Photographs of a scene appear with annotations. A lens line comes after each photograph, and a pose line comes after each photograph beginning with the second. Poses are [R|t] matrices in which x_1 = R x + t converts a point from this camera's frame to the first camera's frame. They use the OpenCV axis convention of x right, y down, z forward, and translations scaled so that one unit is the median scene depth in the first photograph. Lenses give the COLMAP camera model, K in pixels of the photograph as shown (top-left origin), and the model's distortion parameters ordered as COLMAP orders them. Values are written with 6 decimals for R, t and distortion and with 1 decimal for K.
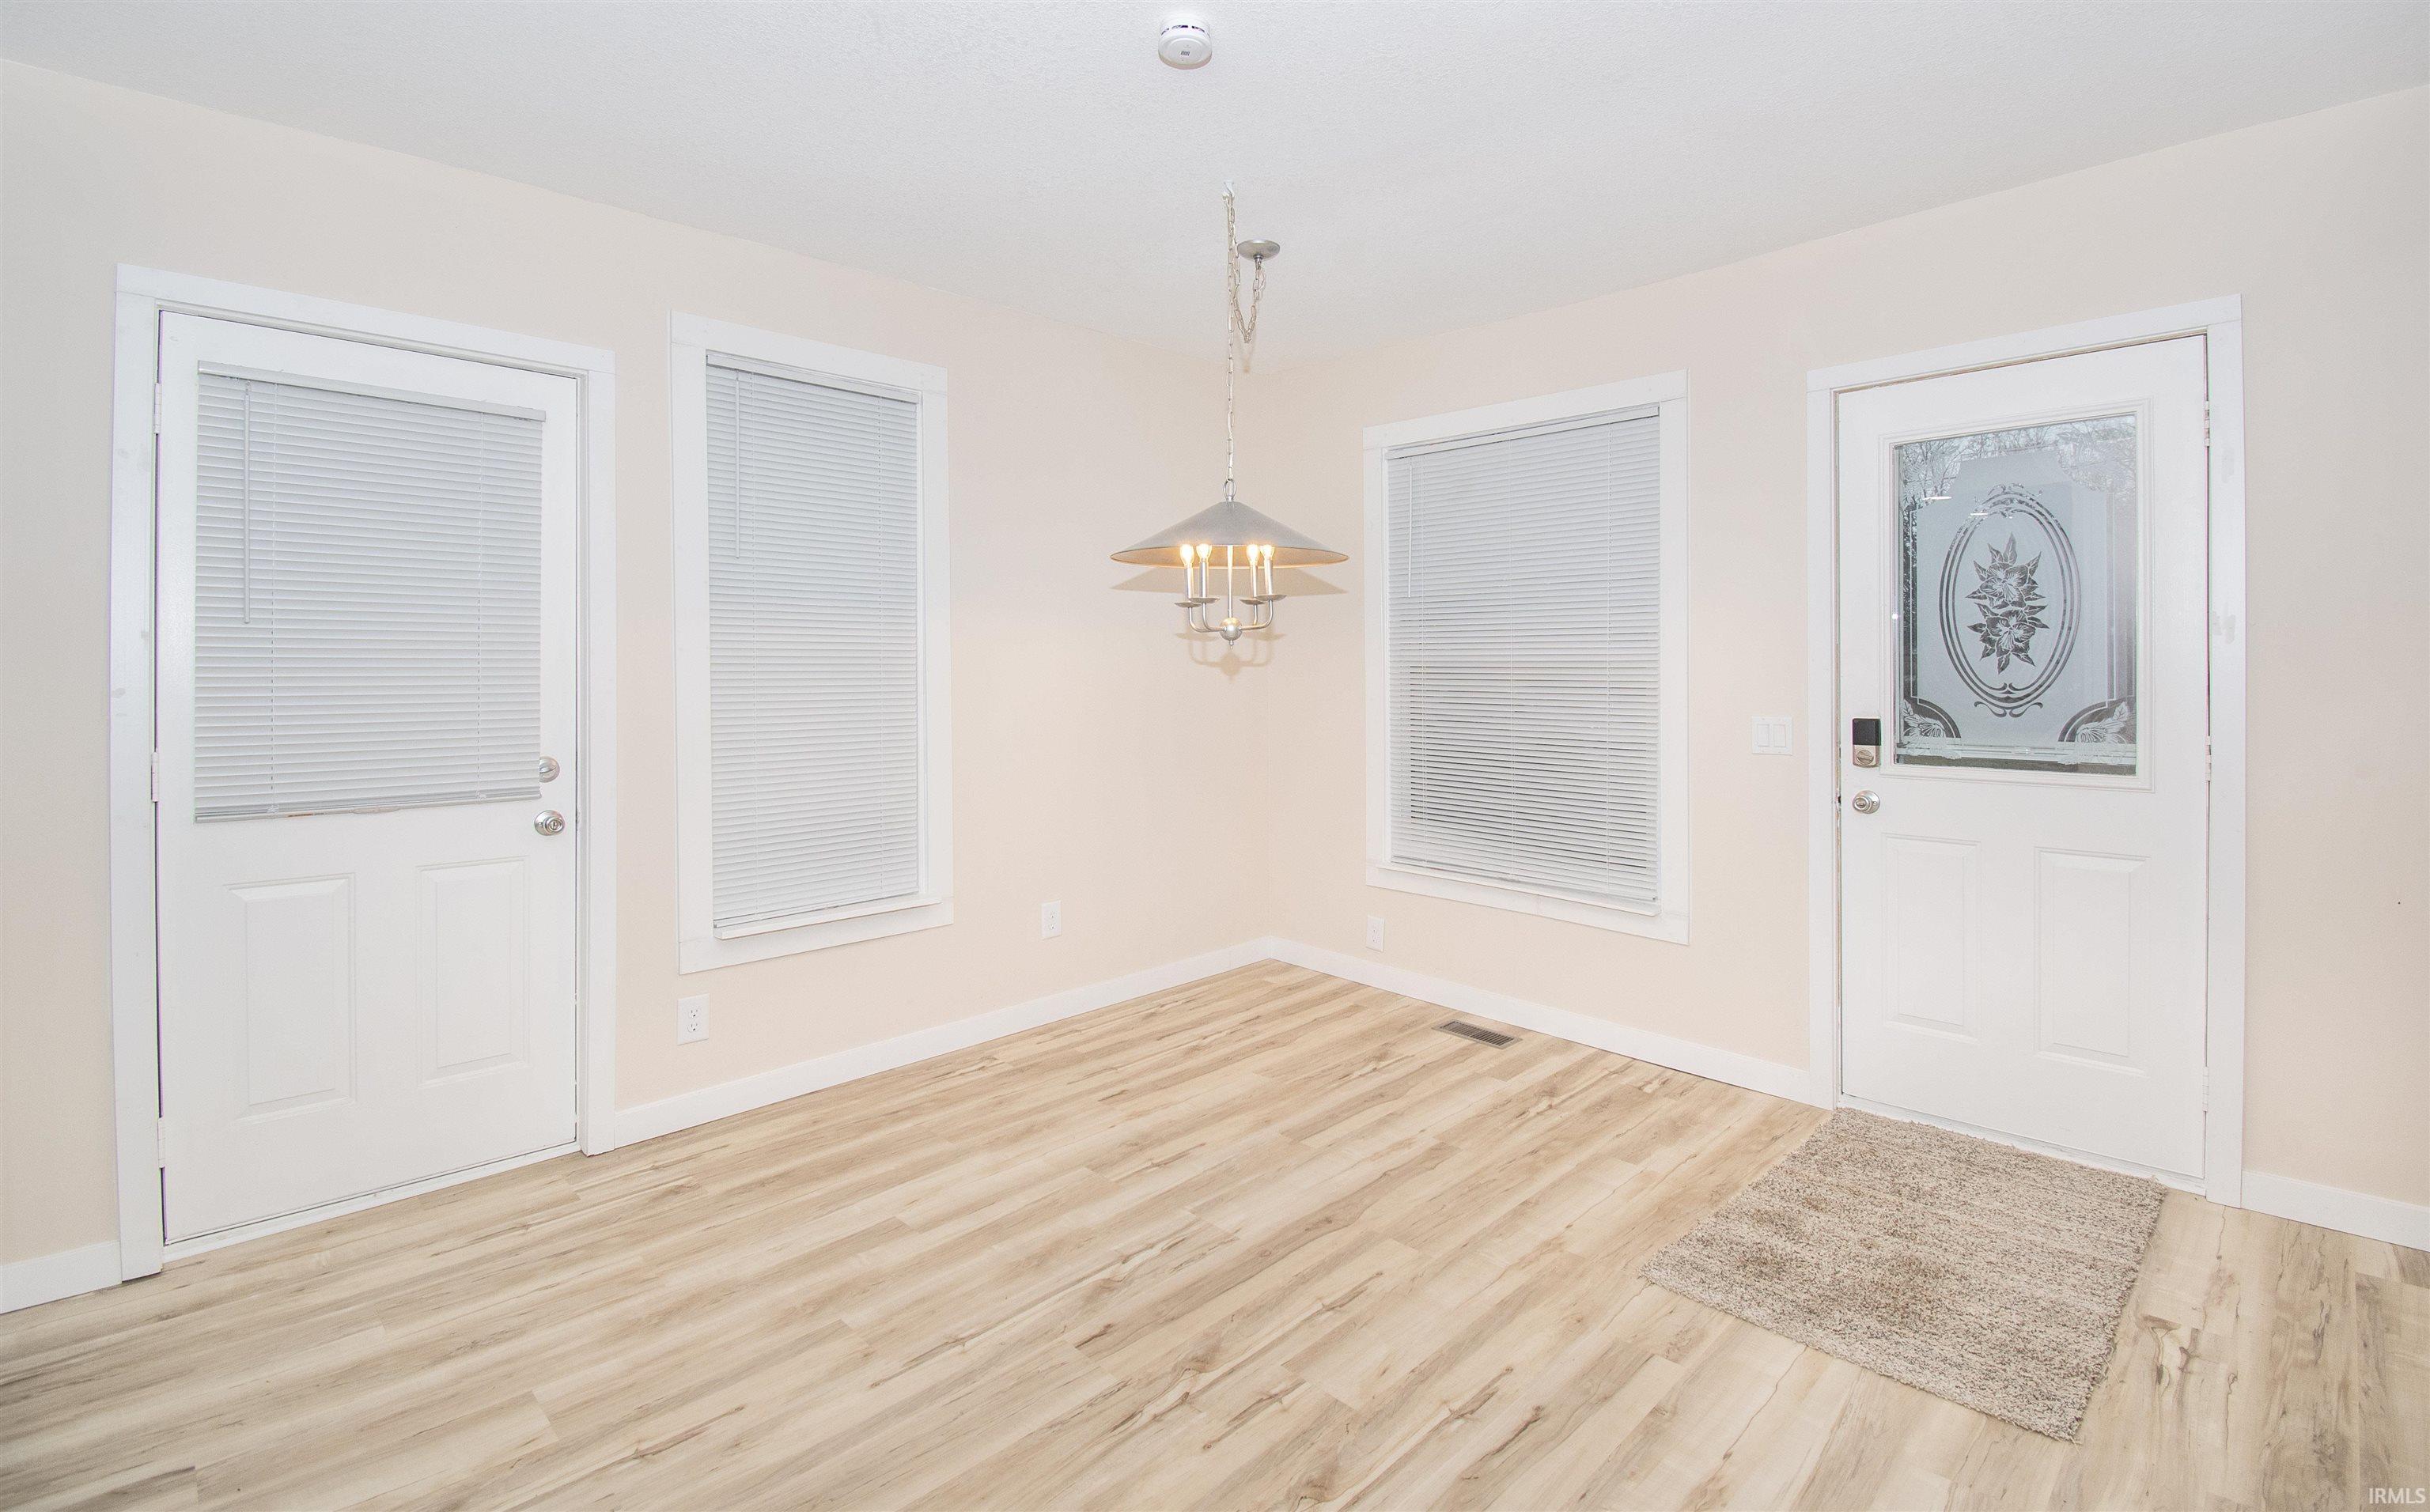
lens RADIAL K [[1105.8, 0, 1252.0], [0, 1105.8, 645.8], [0, 0, 1]] dist [-0.012495, -0.006400]
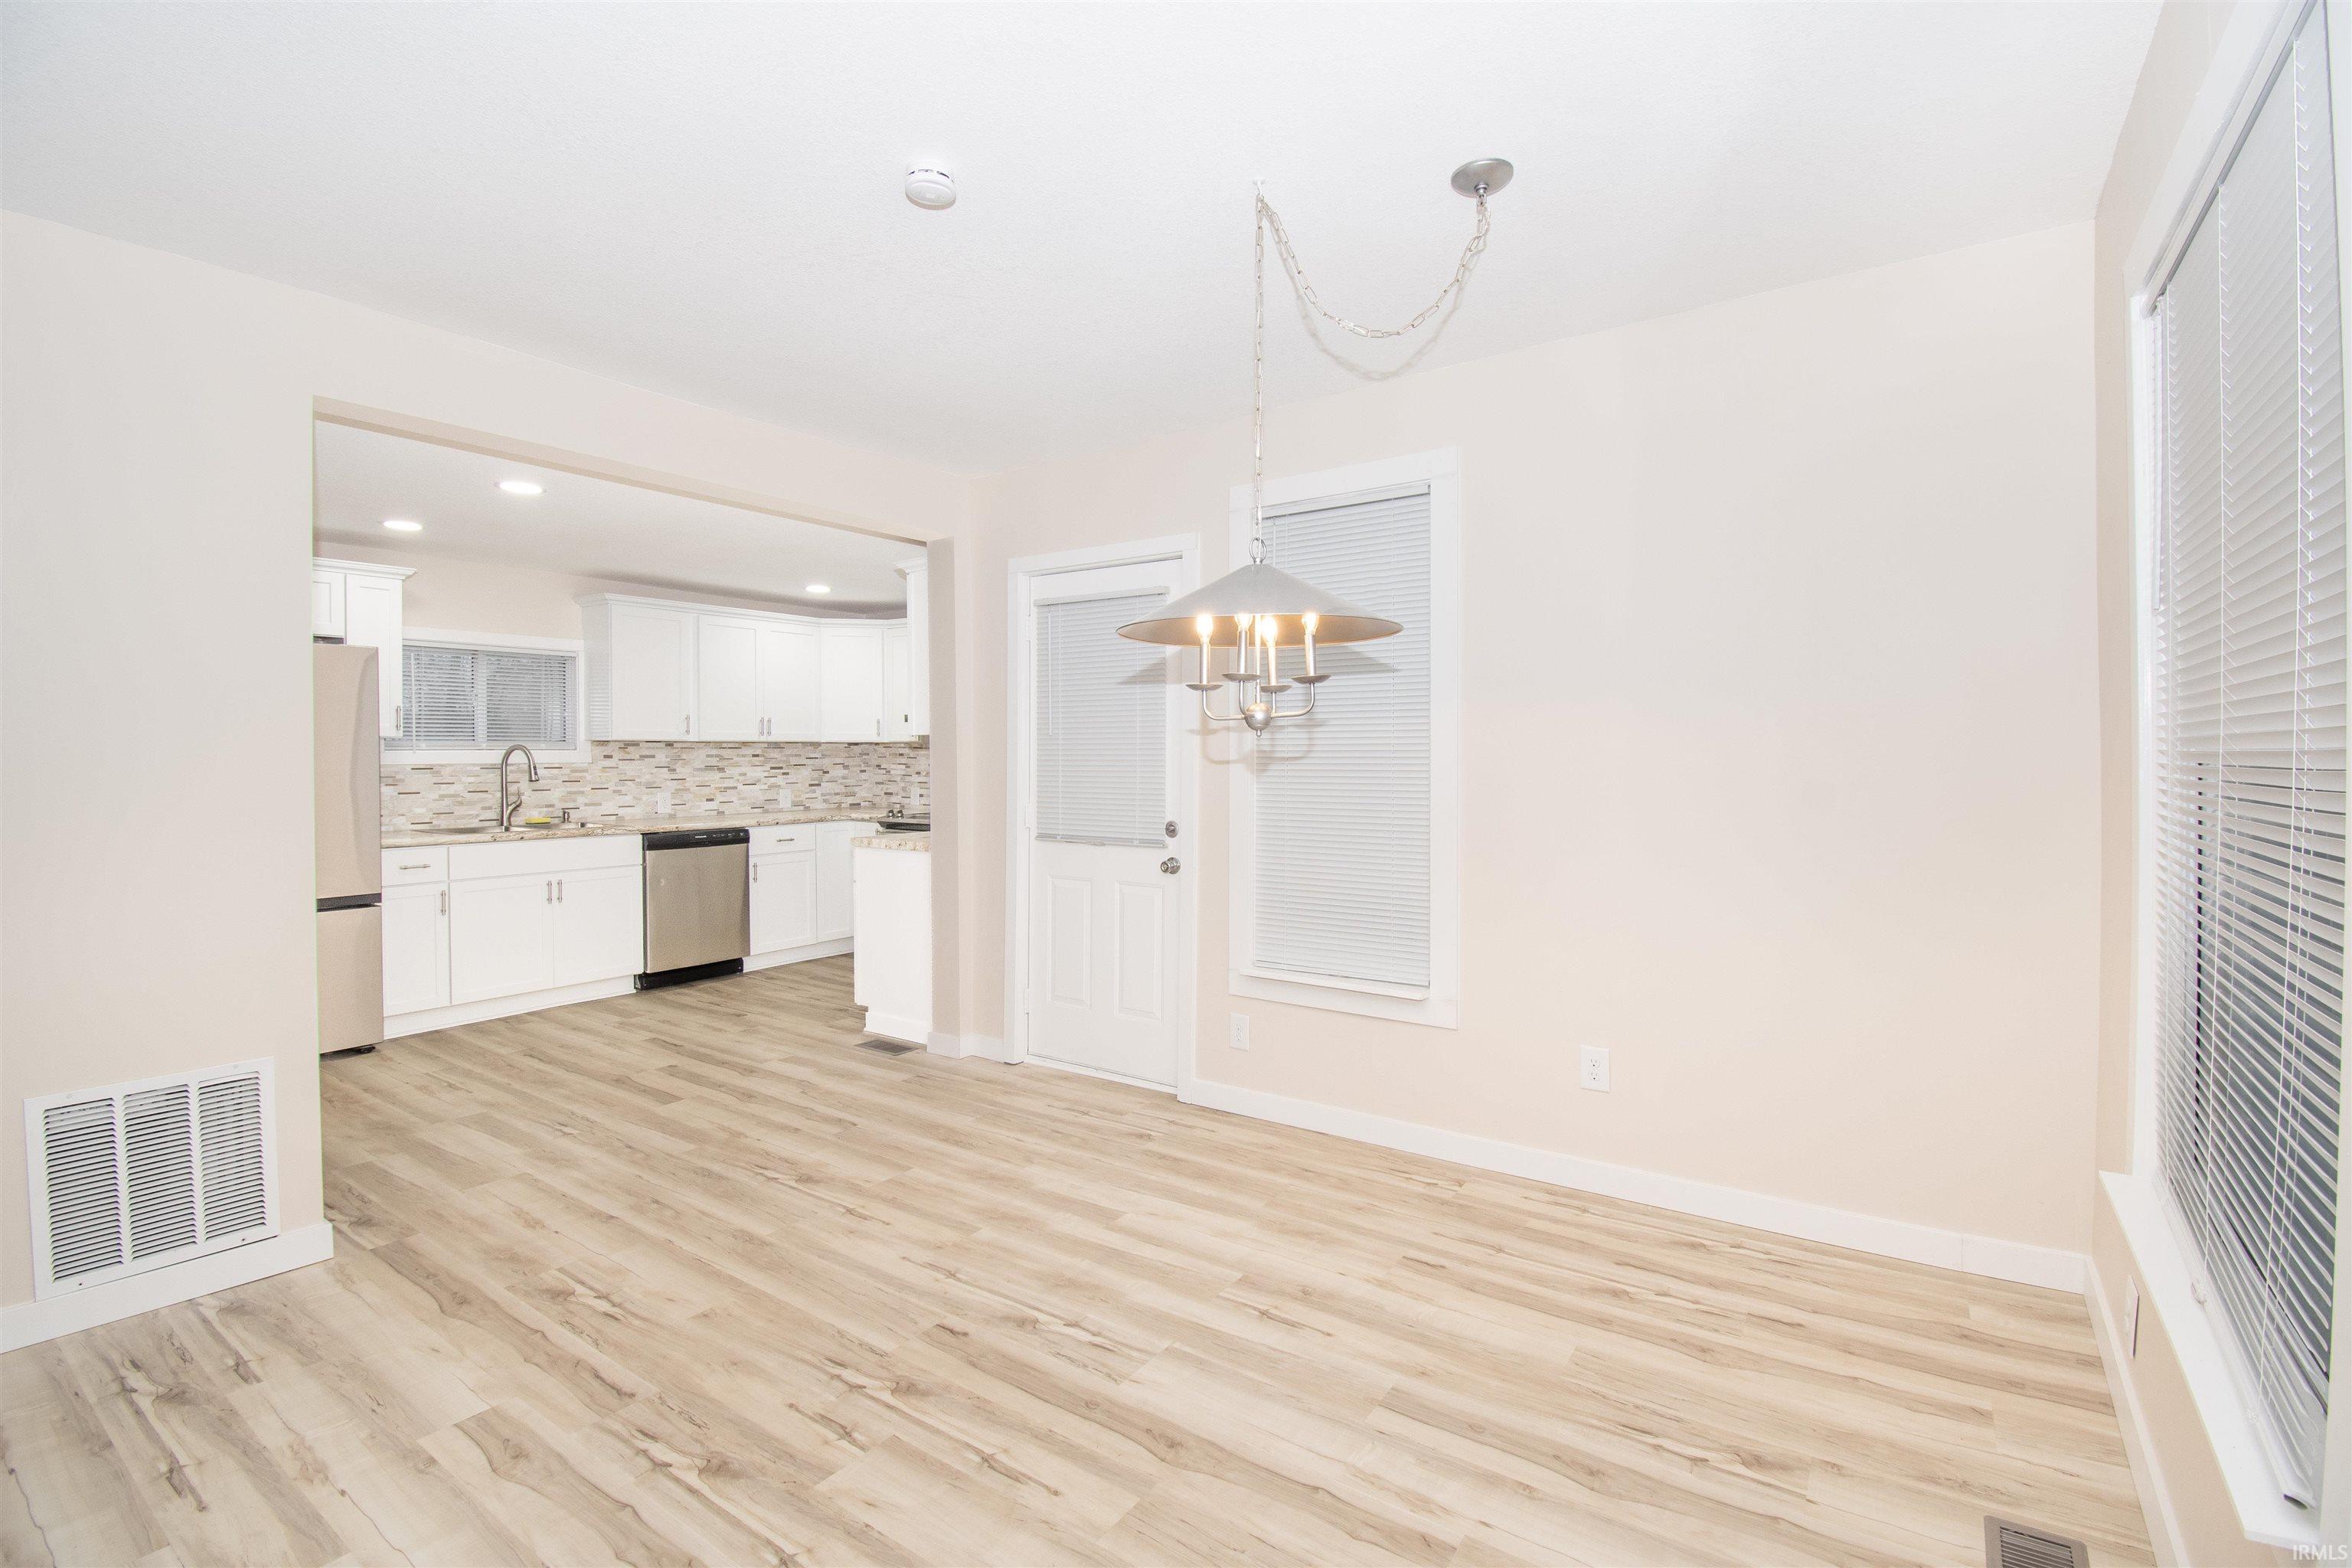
lens RADIAL K [[1060.0, 0, 1210.8], [0, 1060.0, 764.0], [0, 0, 1]] dist [-0.000560, -0.012004]
pose [[0.164479, 0.011243, -0.986316, 0.799980], [0.016071, 0.999772, 0.014077, 0.007953], [0.986250, -0.018167, 0.164261, 0.866176]]
